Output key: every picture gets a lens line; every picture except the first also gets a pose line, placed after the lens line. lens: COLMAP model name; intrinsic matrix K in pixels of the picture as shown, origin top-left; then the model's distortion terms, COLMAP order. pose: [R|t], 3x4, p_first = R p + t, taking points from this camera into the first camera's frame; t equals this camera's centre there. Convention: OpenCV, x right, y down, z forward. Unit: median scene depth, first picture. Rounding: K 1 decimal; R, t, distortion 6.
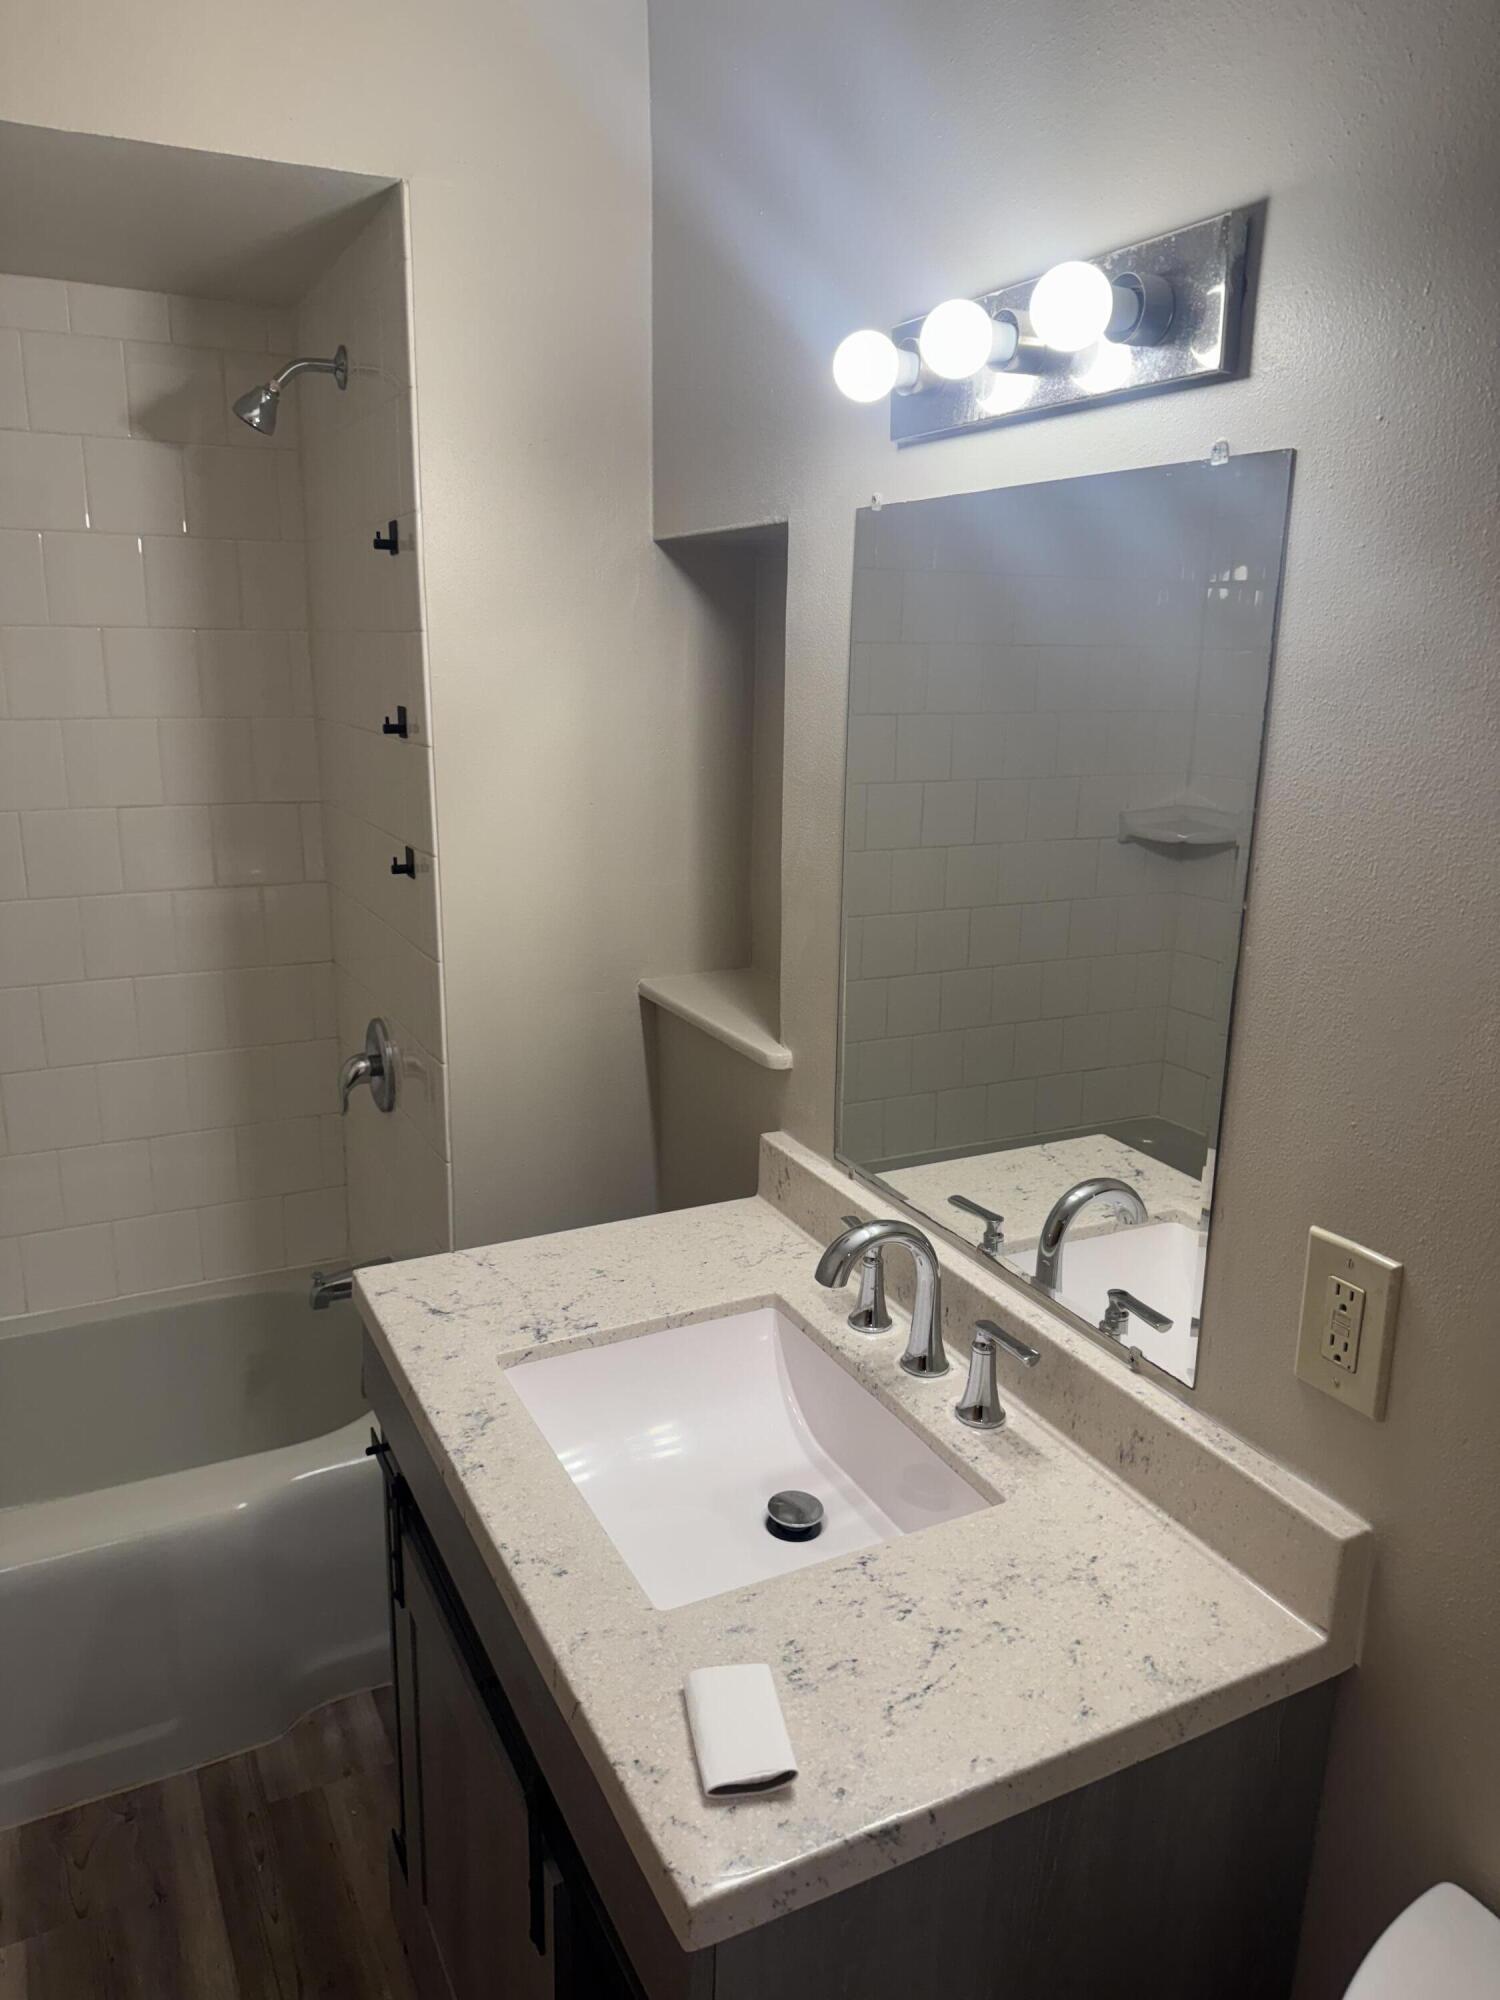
lens RADIAL K [[1425.1, 0, 756.5], [0, 1425.1, 1000.4], [0, 0, 1]] dist [-0.003255, -0.006776]
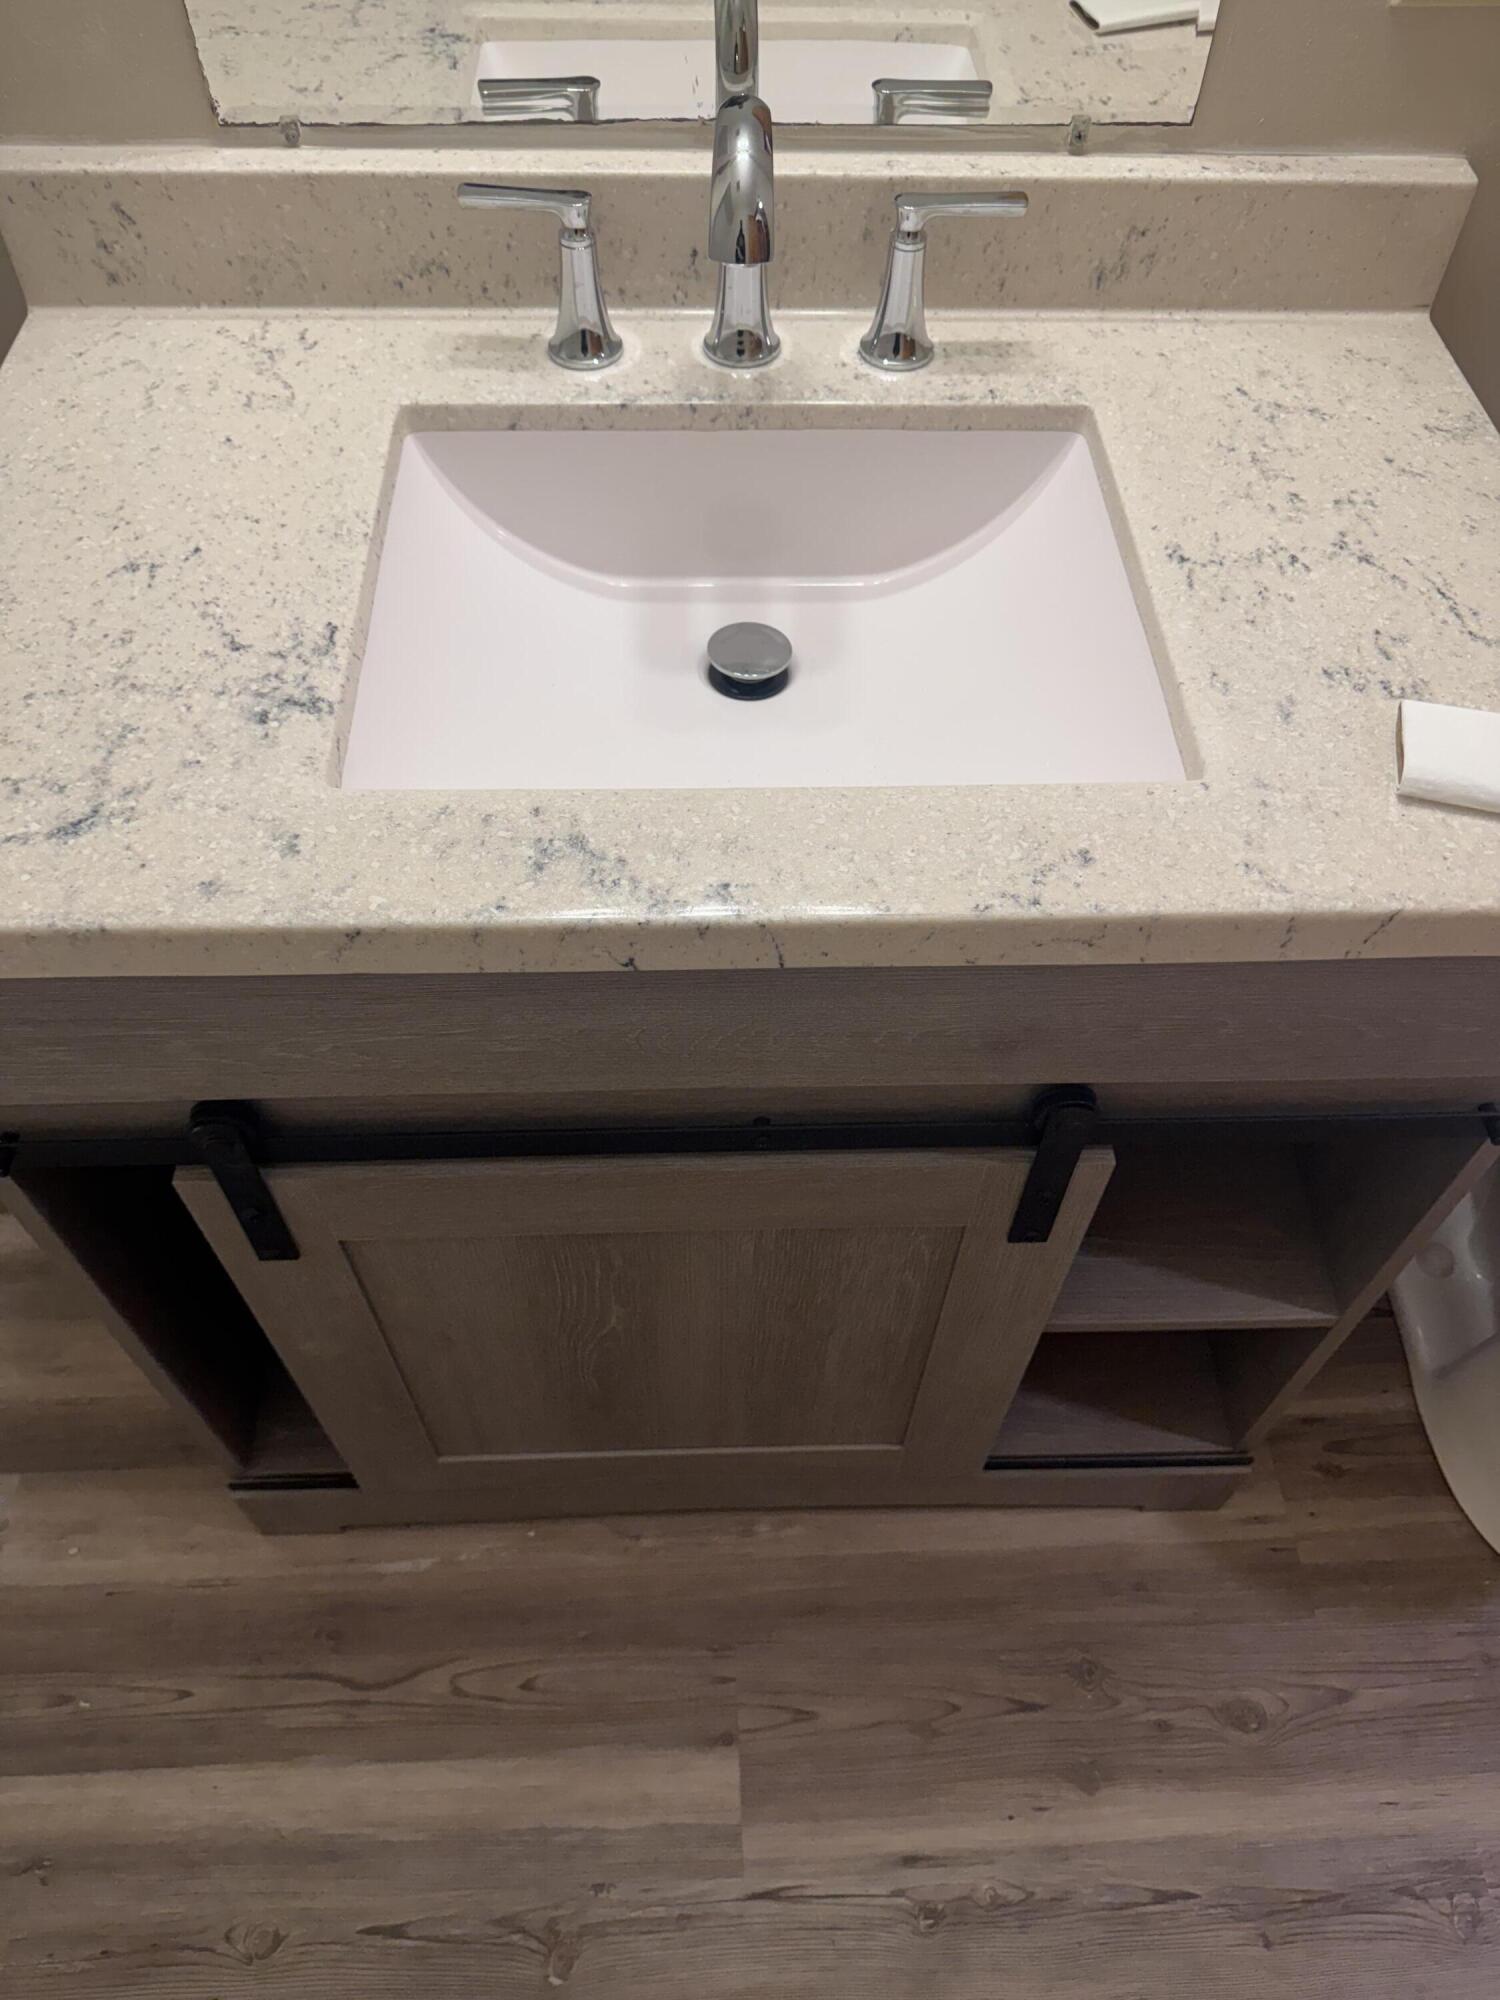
lens RADIAL K [[1425.1, 0, 748.6], [0, 1425.1, 1015.6], [0, 0, 1]] dist [-0.003255, -0.006776]
pose [[0.423924, -0.741585, 0.519943, -0.494435], [0.224594, 0.642225, 0.732875, -0.019163], [-0.877409, -0.193907, 0.438809, 0.759579]]
